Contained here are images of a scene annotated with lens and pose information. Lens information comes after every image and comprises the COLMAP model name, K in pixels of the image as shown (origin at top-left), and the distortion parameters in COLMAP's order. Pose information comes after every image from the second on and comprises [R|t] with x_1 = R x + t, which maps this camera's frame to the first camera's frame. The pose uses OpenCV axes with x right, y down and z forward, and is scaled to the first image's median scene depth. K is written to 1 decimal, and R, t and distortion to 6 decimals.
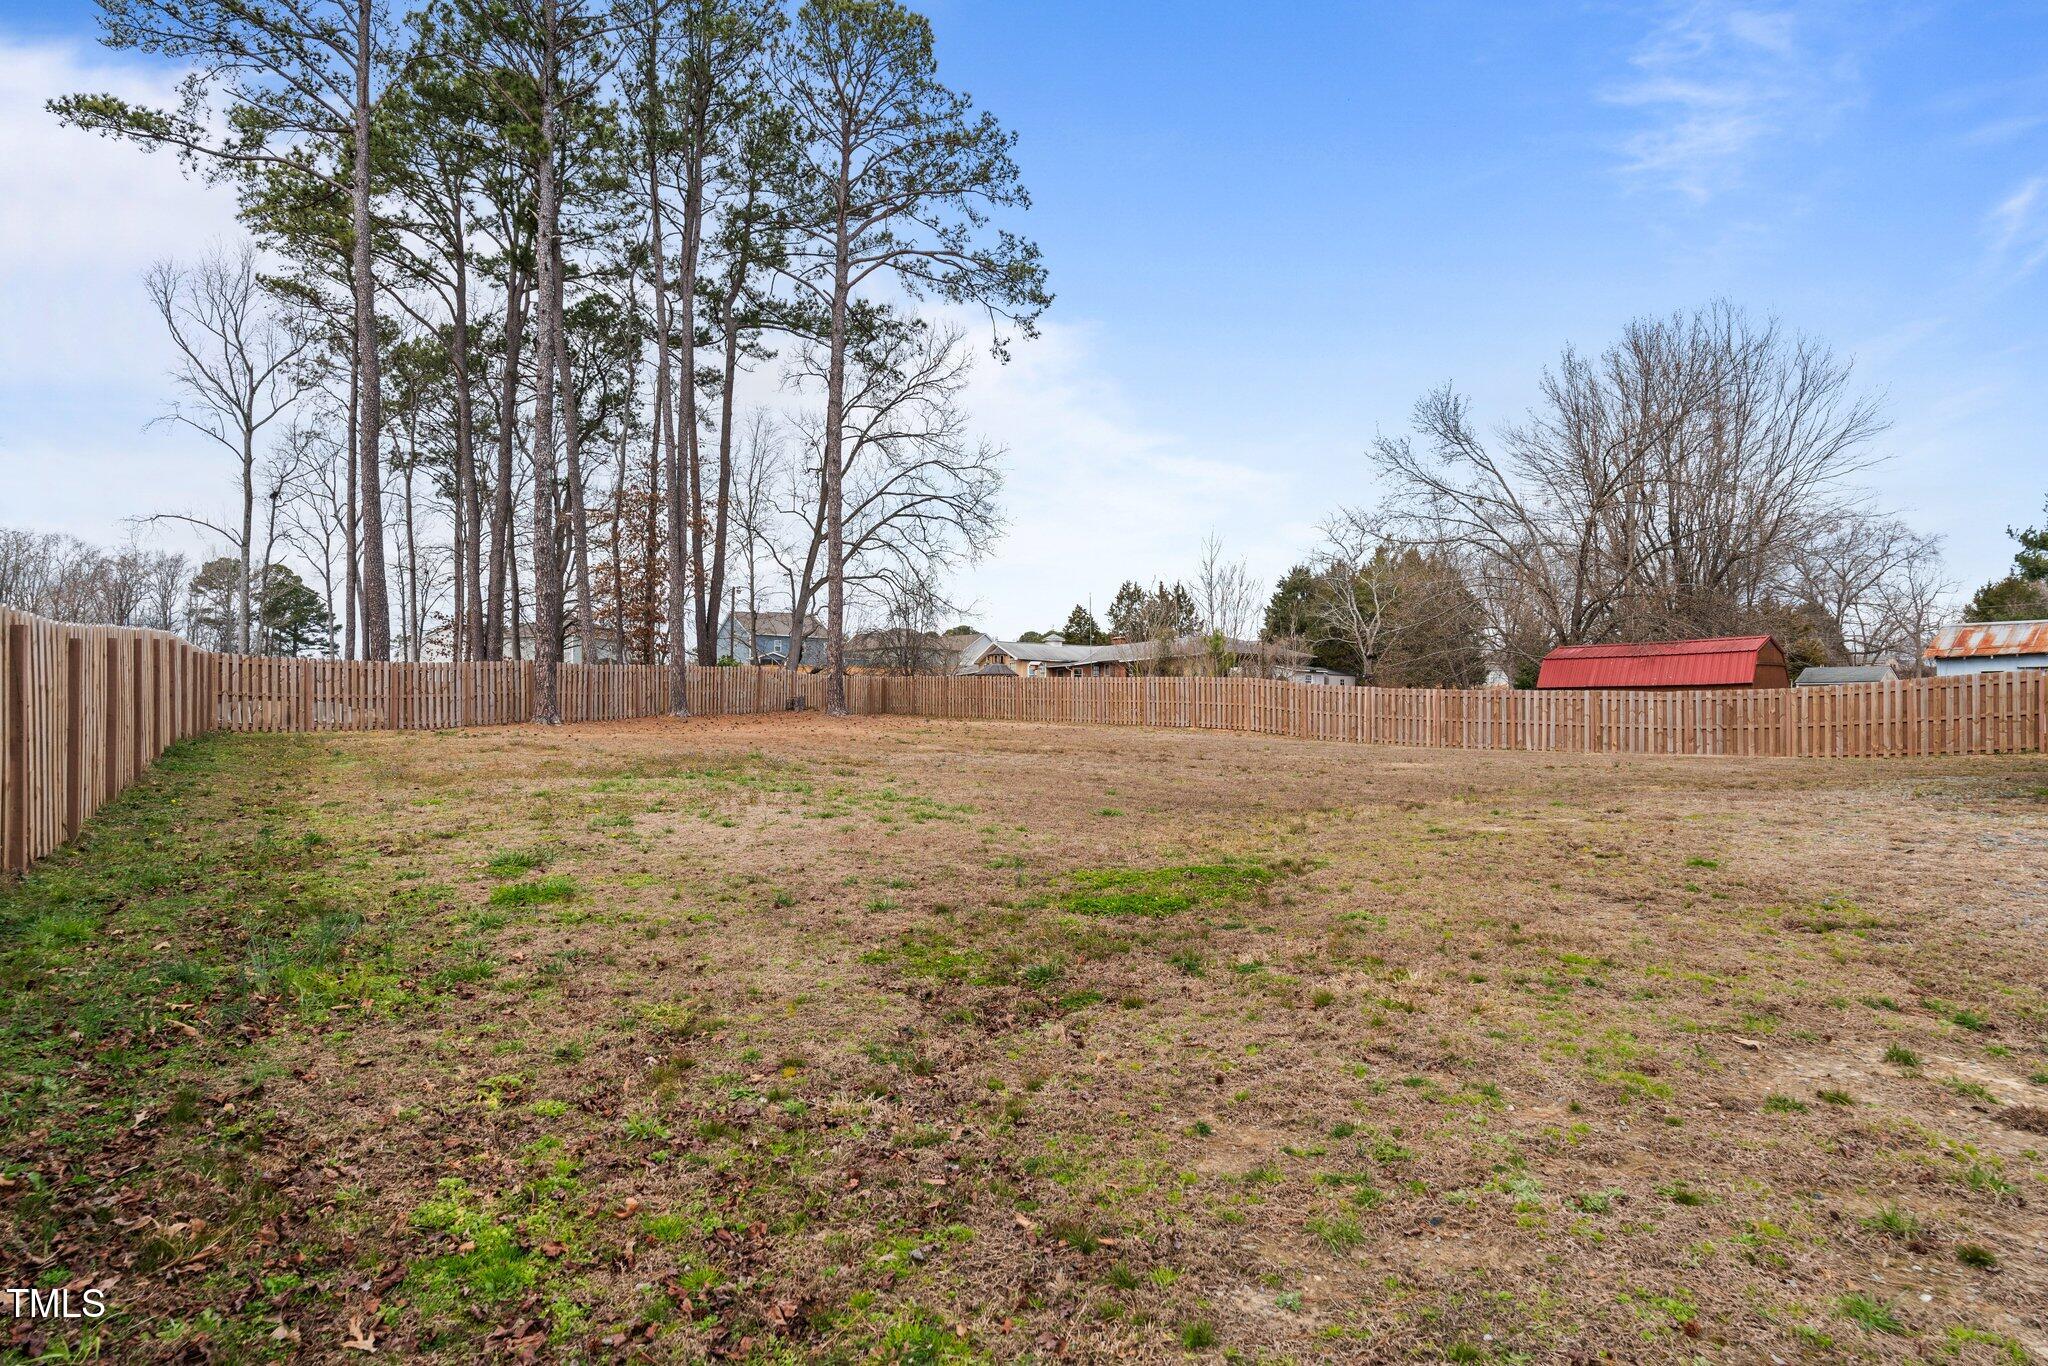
lens RADIAL K [[1181.9, 0, 998.9], [0, 1181.9, 739.5], [0, 0, 1]] dist [-0.001045, 0.000838]
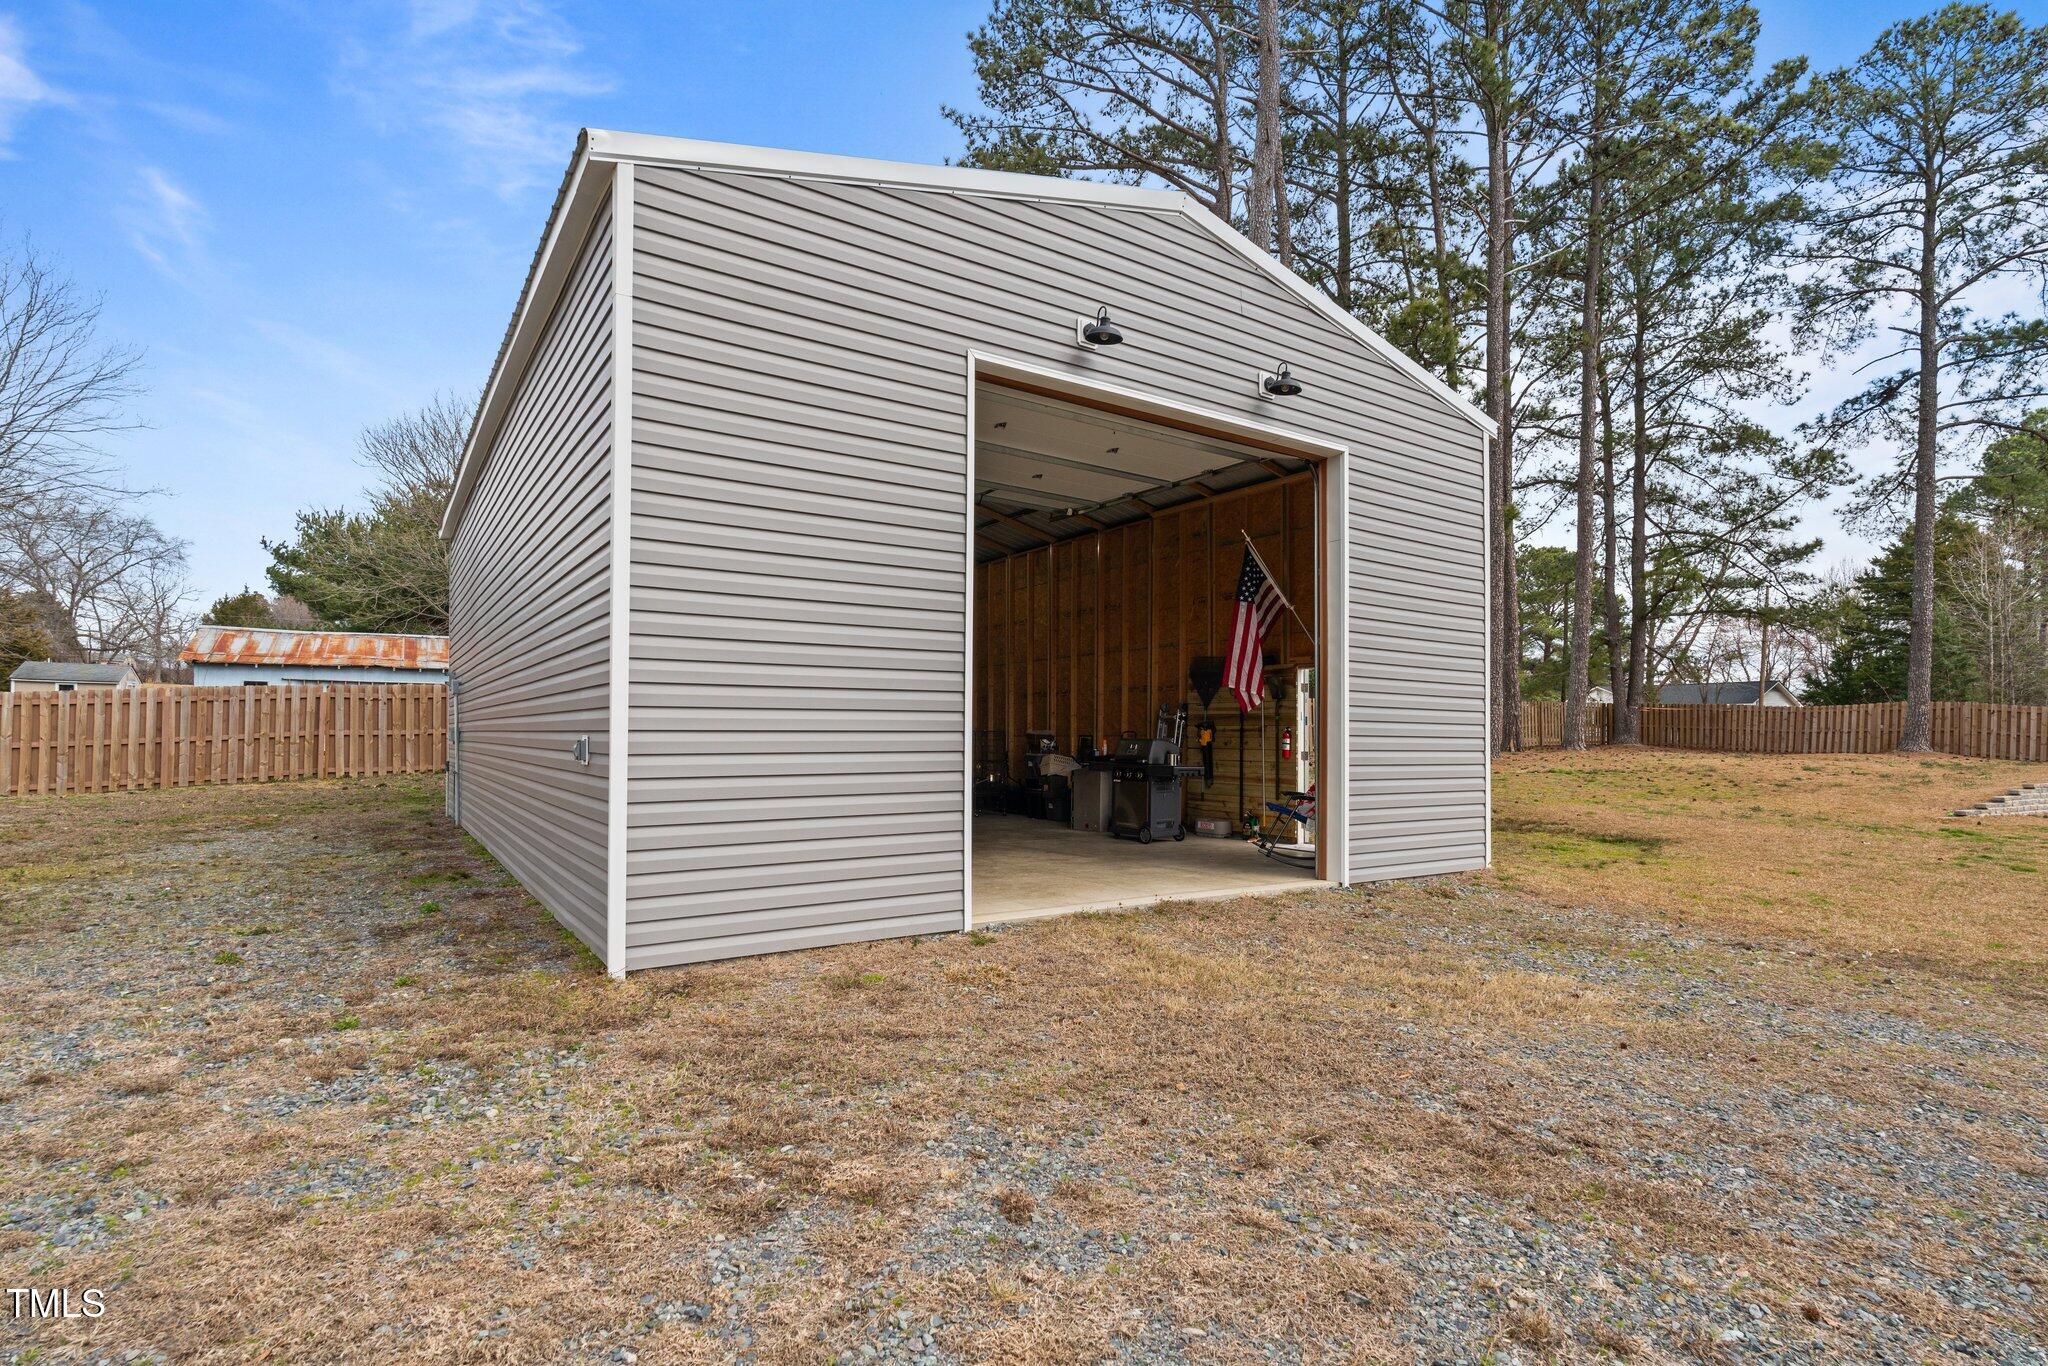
lens RADIAL K [[978.1, 0, 1021.1], [0, 978.1, 697.8], [0, 0, 1]] dist [-0.005012, -0.000391]
pose [[0.177613, 0.037195, 0.983397, 0.205146], [-0.004848, 0.999306, -0.036922, -0.020180], [-0.984089, 0.001790, 0.177670, 0.284194]]
